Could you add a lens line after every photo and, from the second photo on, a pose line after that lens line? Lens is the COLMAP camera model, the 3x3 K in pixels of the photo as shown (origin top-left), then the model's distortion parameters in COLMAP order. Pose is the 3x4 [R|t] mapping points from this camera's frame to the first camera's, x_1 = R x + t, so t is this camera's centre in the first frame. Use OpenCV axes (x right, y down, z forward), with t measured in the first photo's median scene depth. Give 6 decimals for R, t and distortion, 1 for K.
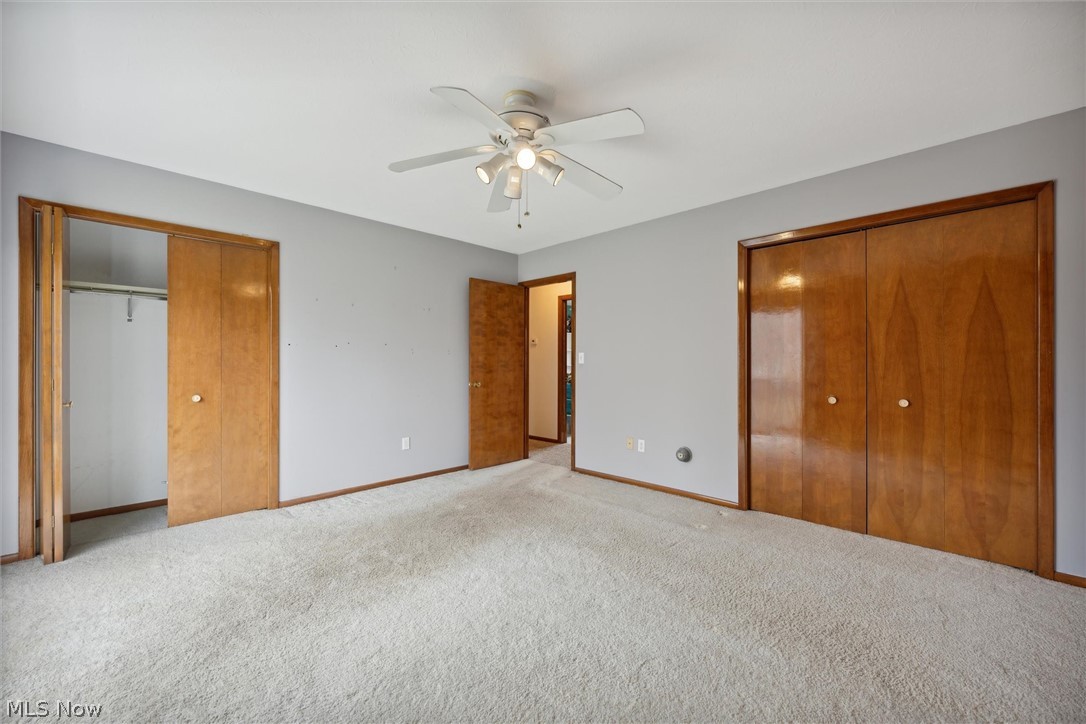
lens RADIAL K [[436.5, 0, 539.3], [0, 436.5, 362.7], [0, 0, 1]] dist [-0.005265, -0.000250]
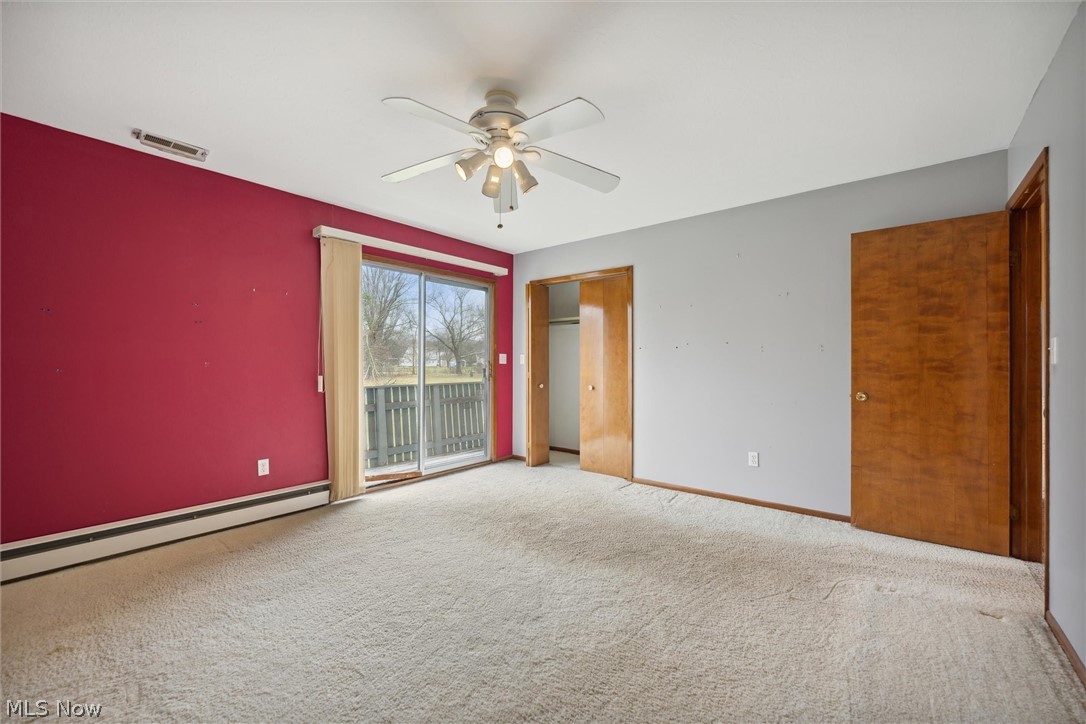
lens RADIAL K [[436.5, 0, 545.4], [0, 436.5, 359.2], [0, 0, 1]] dist [-0.005265, -0.000250]
pose [[0.095273, -0.011566, -0.995384, 0.578255], [0.000771, 0.999933, -0.011545, 0.002403], [0.995451, 0.000332, 0.095276, 0.610405]]
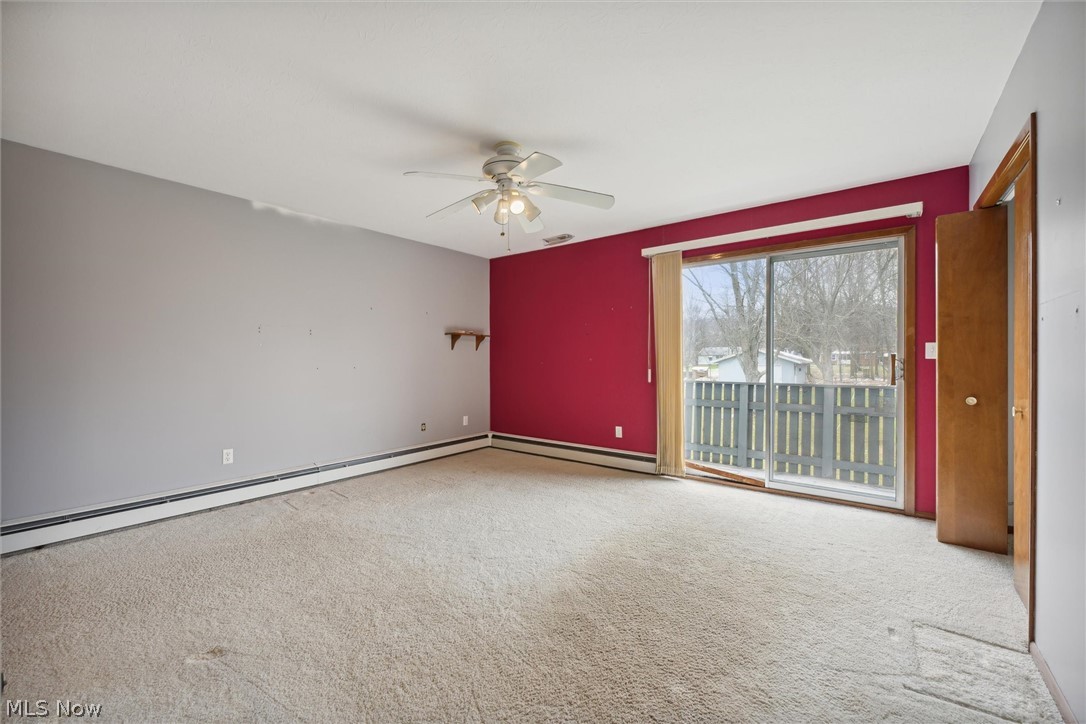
lens RADIAL K [[436.5, 0, 548.9], [0, 436.5, 366.6], [0, 0, 1]] dist [-0.005265, -0.000250]
pose [[-0.991760, 0.004494, -0.128028, 0.001158], [0.002482, 0.999871, 0.015869, 0.000063], [0.128083, 0.015420, -0.991644, 1.359270]]
